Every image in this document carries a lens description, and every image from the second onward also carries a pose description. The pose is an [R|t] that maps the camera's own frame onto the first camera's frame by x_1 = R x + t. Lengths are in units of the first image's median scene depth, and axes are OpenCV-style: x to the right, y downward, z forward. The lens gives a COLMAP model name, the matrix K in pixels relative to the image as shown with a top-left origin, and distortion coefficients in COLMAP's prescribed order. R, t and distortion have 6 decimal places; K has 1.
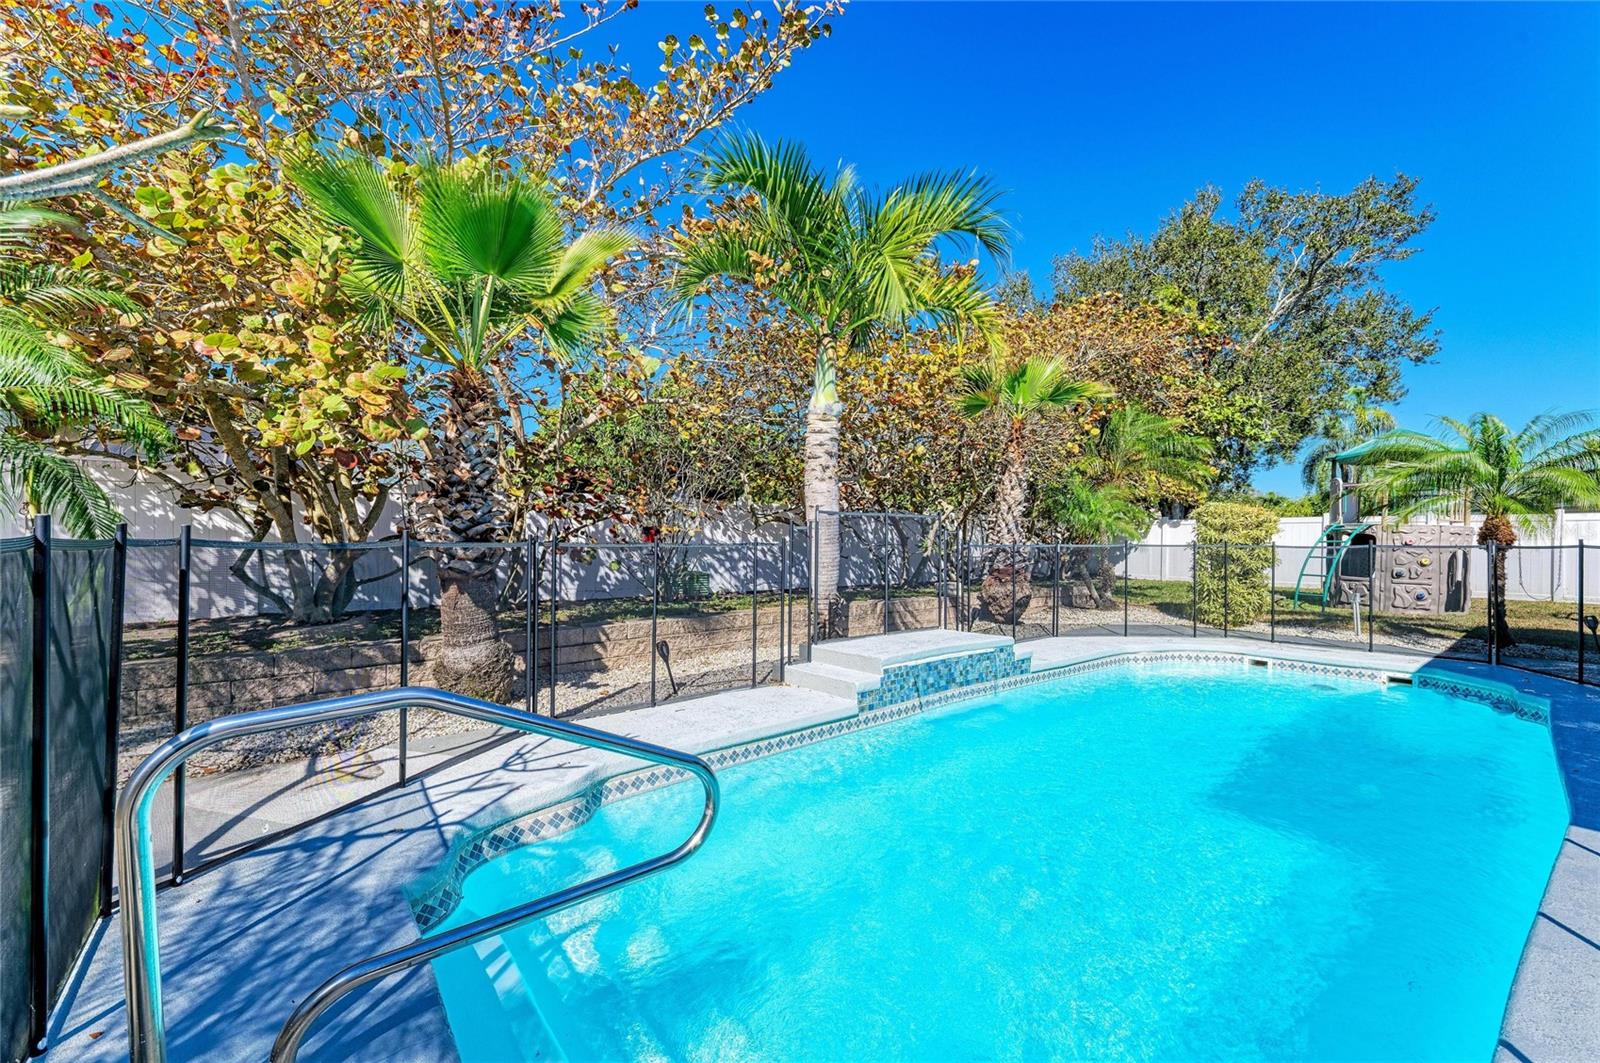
lens RADIAL K [[627.2, 0, 806.6], [0, 627.2, 542.3], [0, 0, 1]] dist [0.015122, -0.000727]
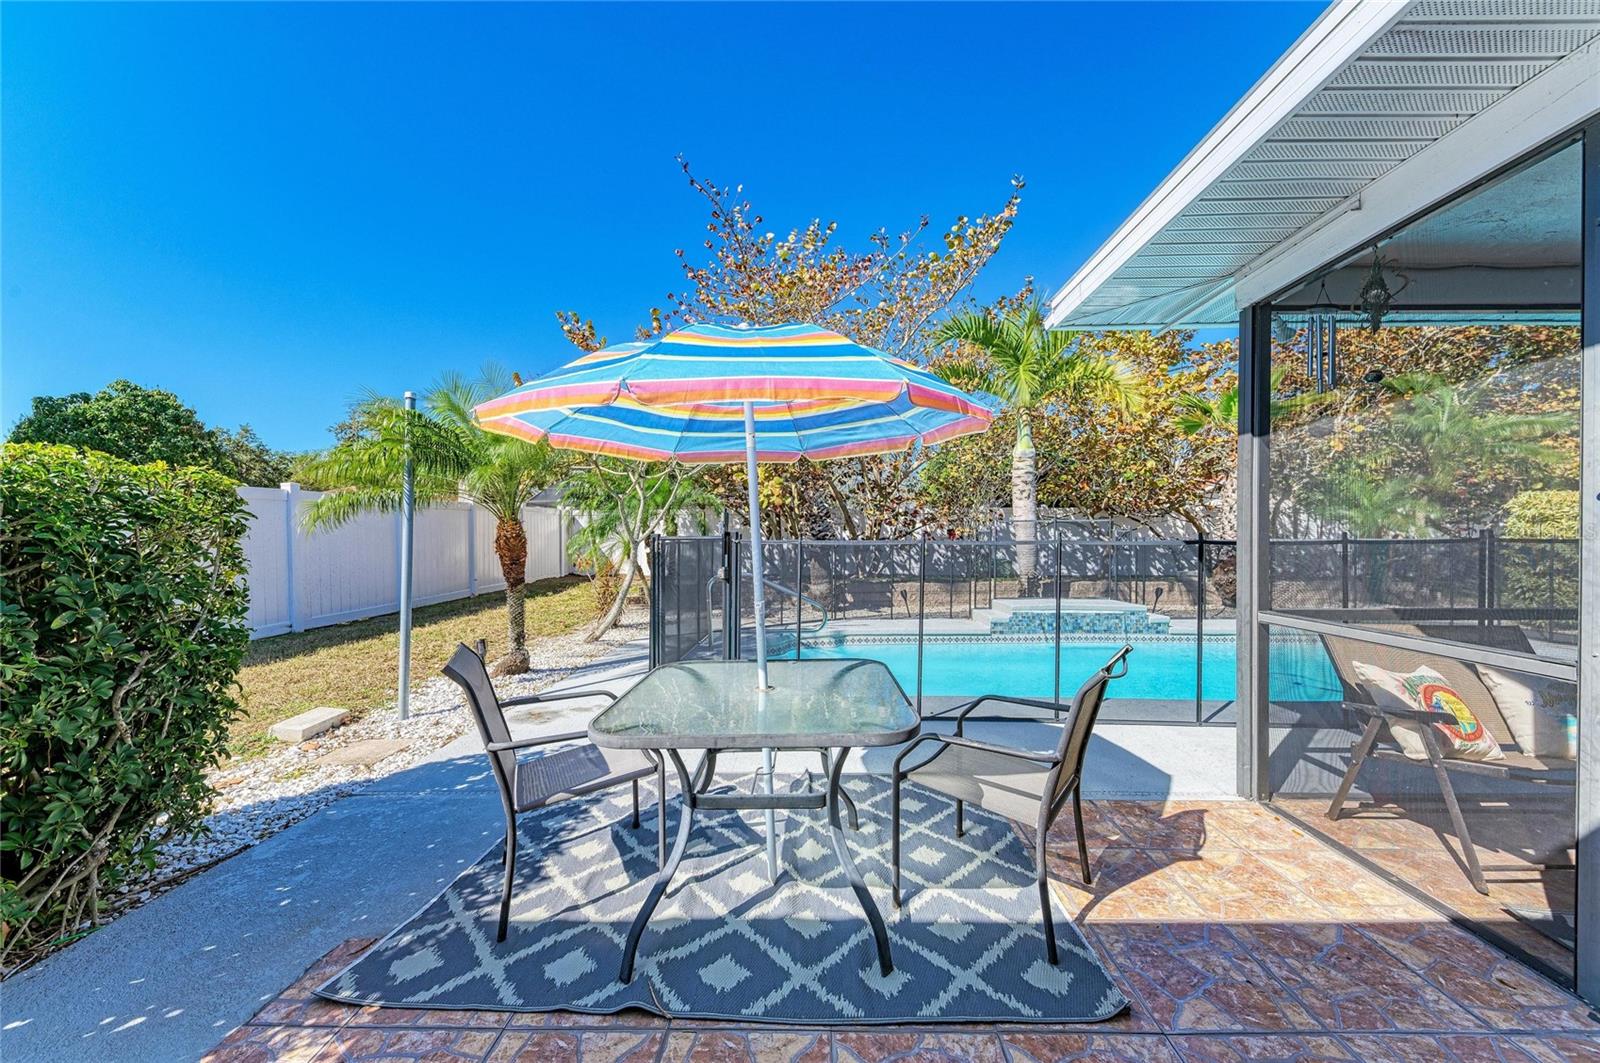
lens RADIAL K [[550.9, 0, 803.8], [0, 550.9, 540.8], [0, 0, 1]] dist [-0.000382, -0.000106]
pose [[0.759590, -0.001535, -0.650400, 0.478621], [0.006916, 0.999960, 0.005716, -0.006240], [0.650366, -0.008840, 0.759570, -0.377938]]
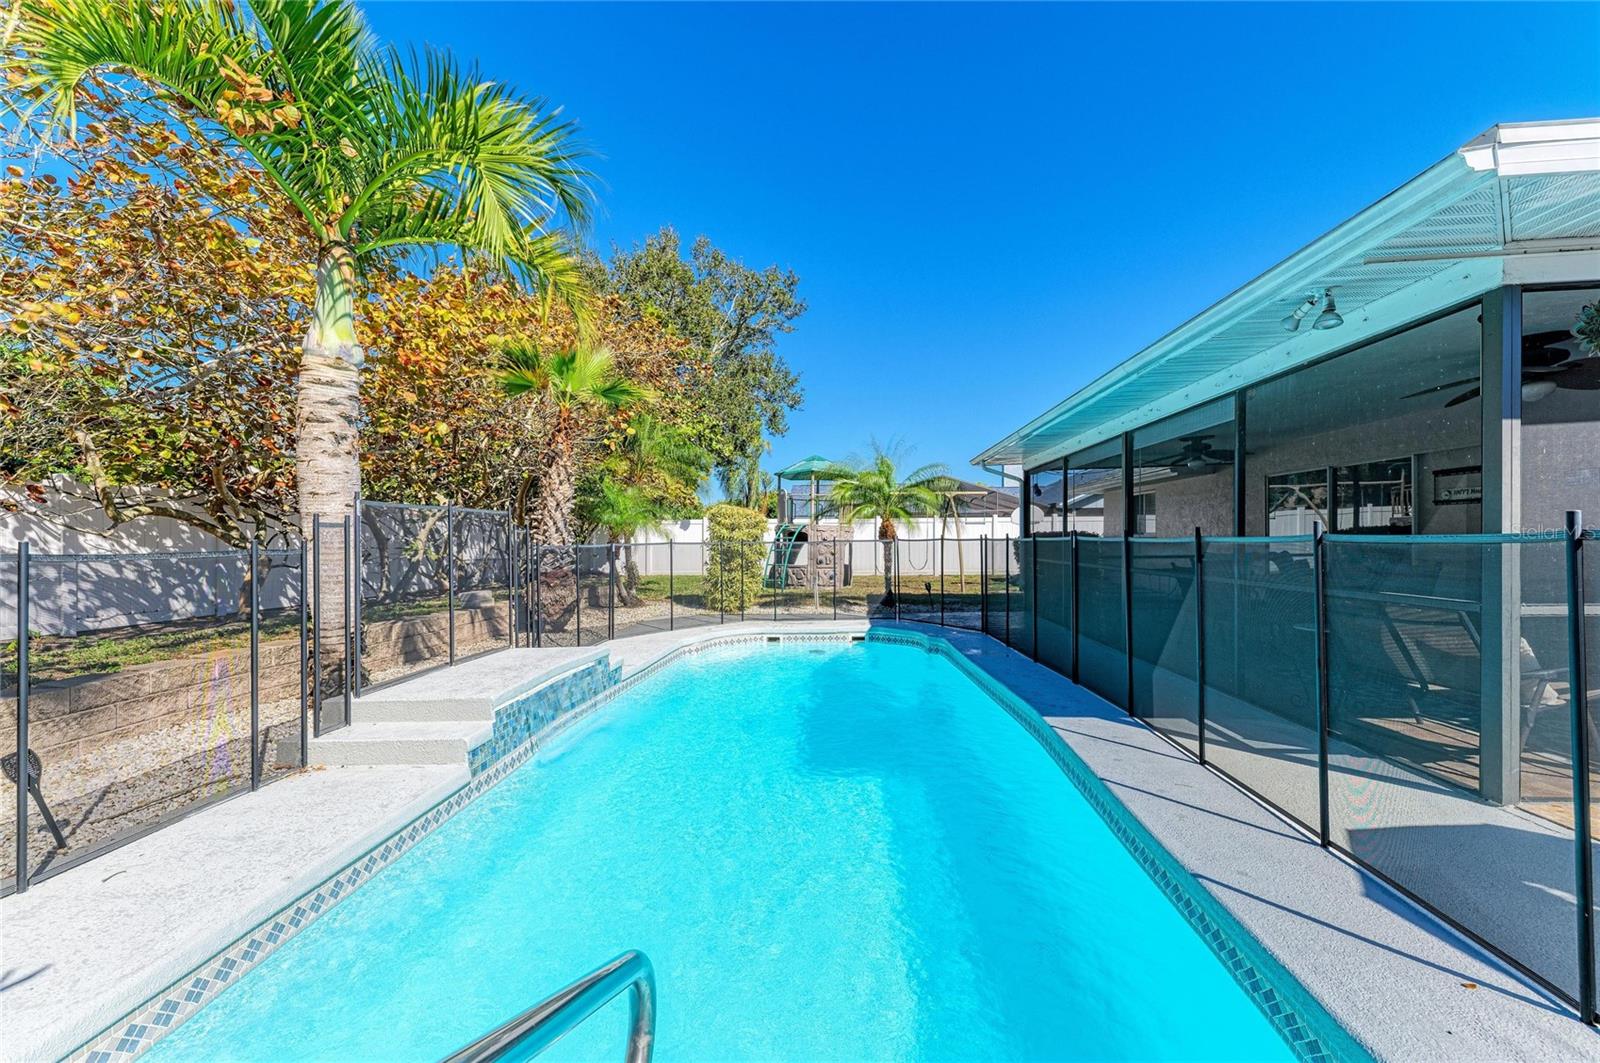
lens RADIAL K [[631.1, 0, 804.5], [0, 631.1, 543.4], [0, 0, 1]] dist [0.033484, -0.010457]
pose [[0.682475, -0.016599, 0.730720, -0.128992], [0.014947, 0.999850, 0.008752, -0.001782], [-0.730756, 0.004949, 0.682621, 0.141916]]
